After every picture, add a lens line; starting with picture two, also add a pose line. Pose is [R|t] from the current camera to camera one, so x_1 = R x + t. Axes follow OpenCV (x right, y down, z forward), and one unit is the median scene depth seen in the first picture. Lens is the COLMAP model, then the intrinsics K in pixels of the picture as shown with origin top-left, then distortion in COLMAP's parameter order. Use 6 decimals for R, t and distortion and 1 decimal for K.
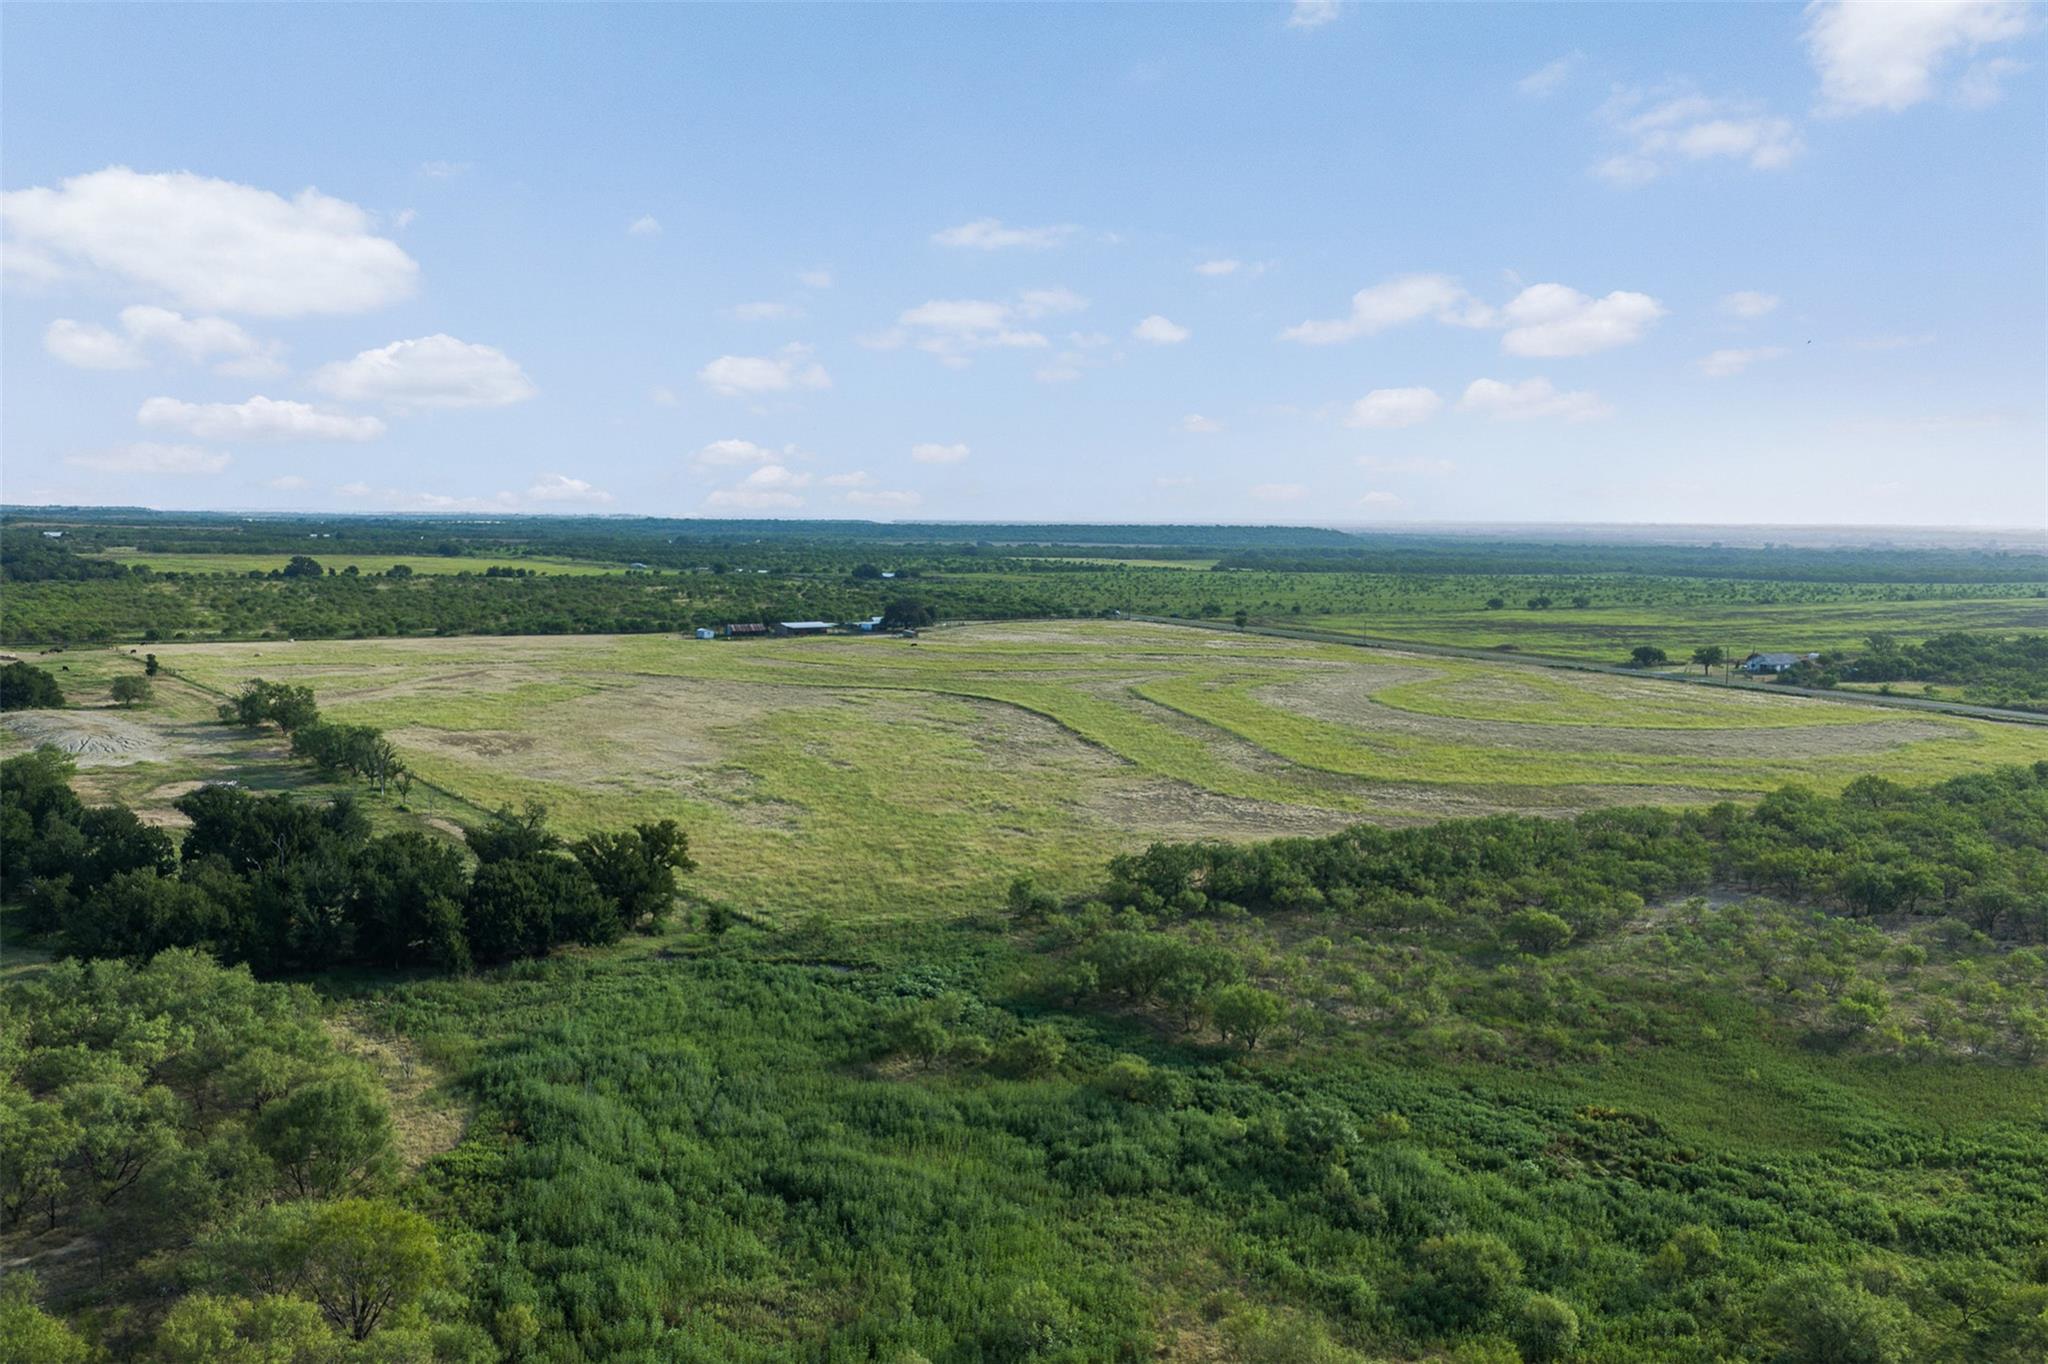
lens RADIAL K [[1692.4, 0, 1025.4], [0, 1692.4, 677.6], [0, 0, 1]] dist [-0.003311, -0.003217]
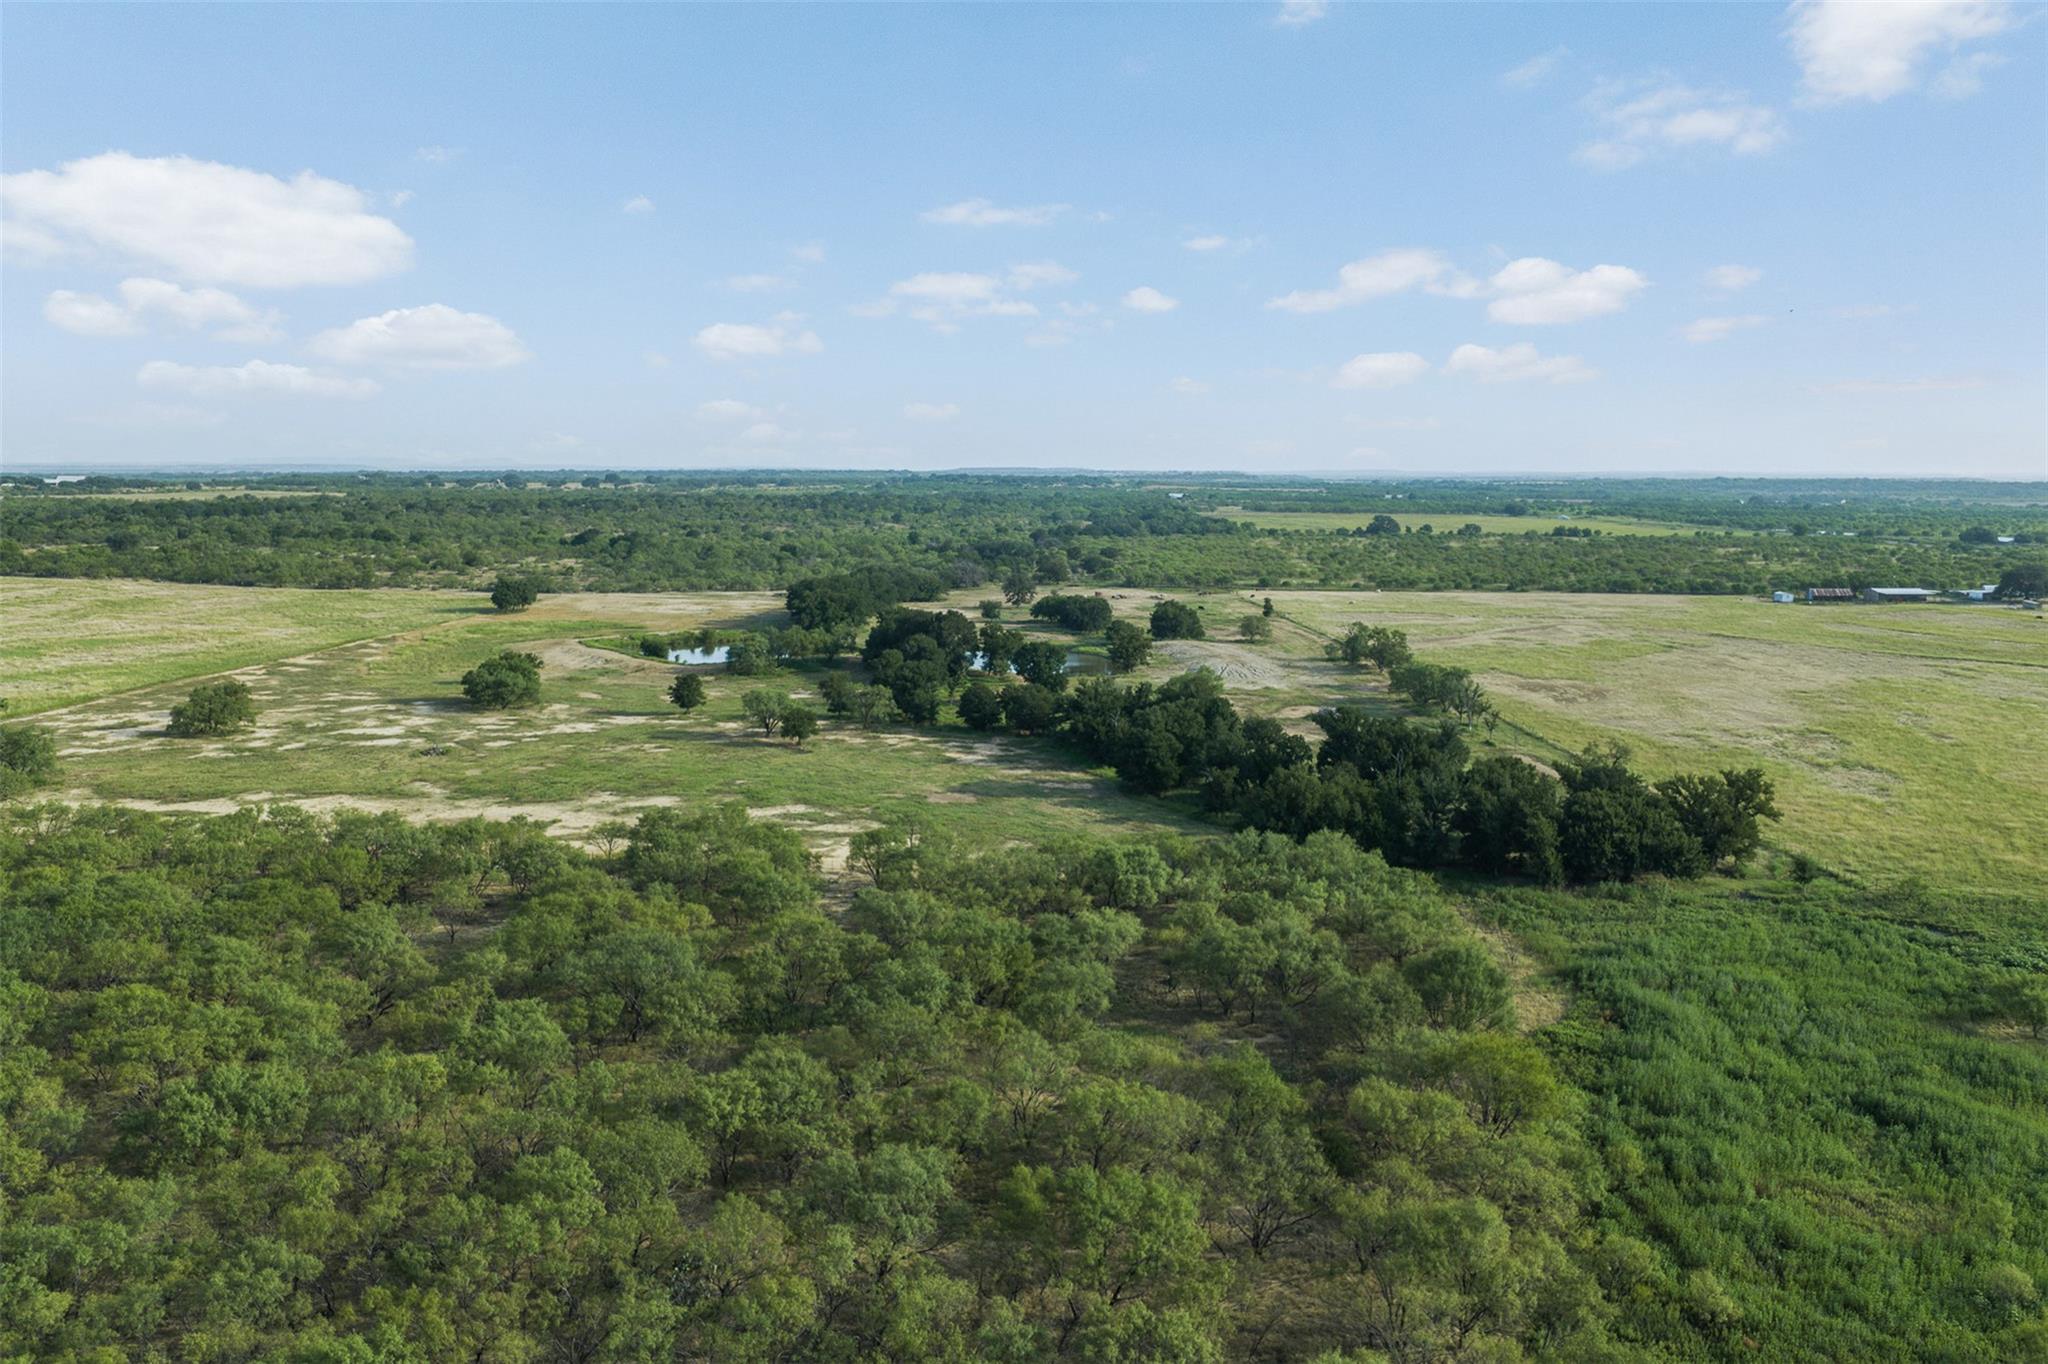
lens RADIAL K [[1692.4, 0, 1027.1], [0, 1692.4, 687.9], [0, 0, 1]] dist [-0.003311, -0.003217]
pose [[0.824057, 0.061848, -0.563121, -0.001316], [-0.045642, 0.998039, 0.042826, 0.011911], [0.564666, -0.009589, 0.825264, -0.094366]]
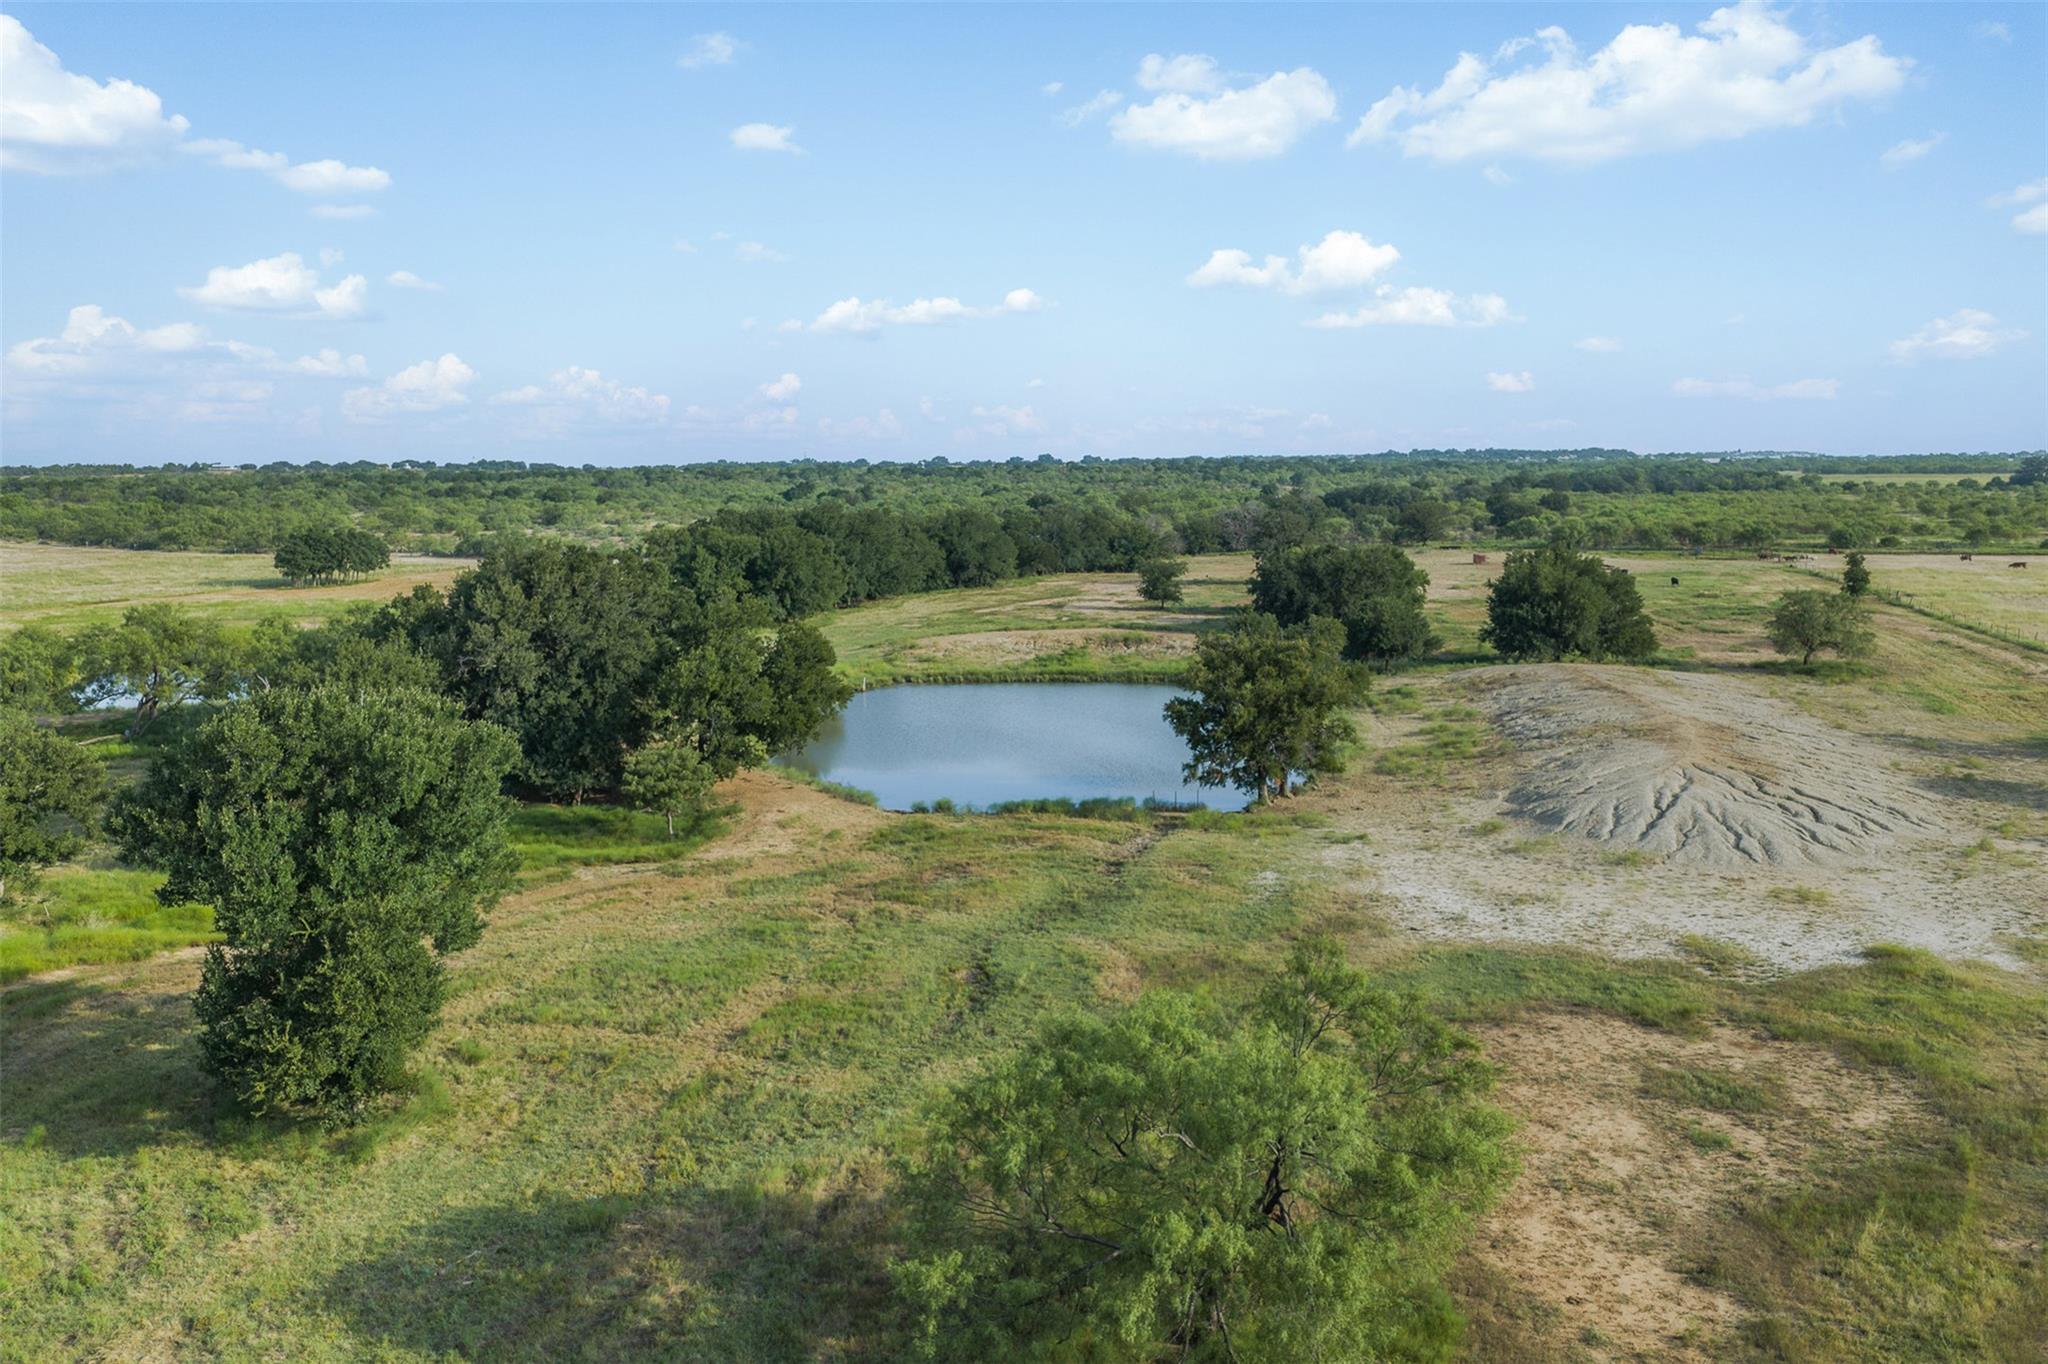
lens RADIAL K [[1692.4, 0, 1032.7], [0, 1692.4, 678.8], [0, 0, 1]] dist [-0.003311, -0.003217]
pose [[0.618437, 0.073521, -0.782388, -0.659357], [-0.051305, 0.997267, 0.053159, 0.015377], [0.784158, 0.007265, 0.620519, 1.212793]]
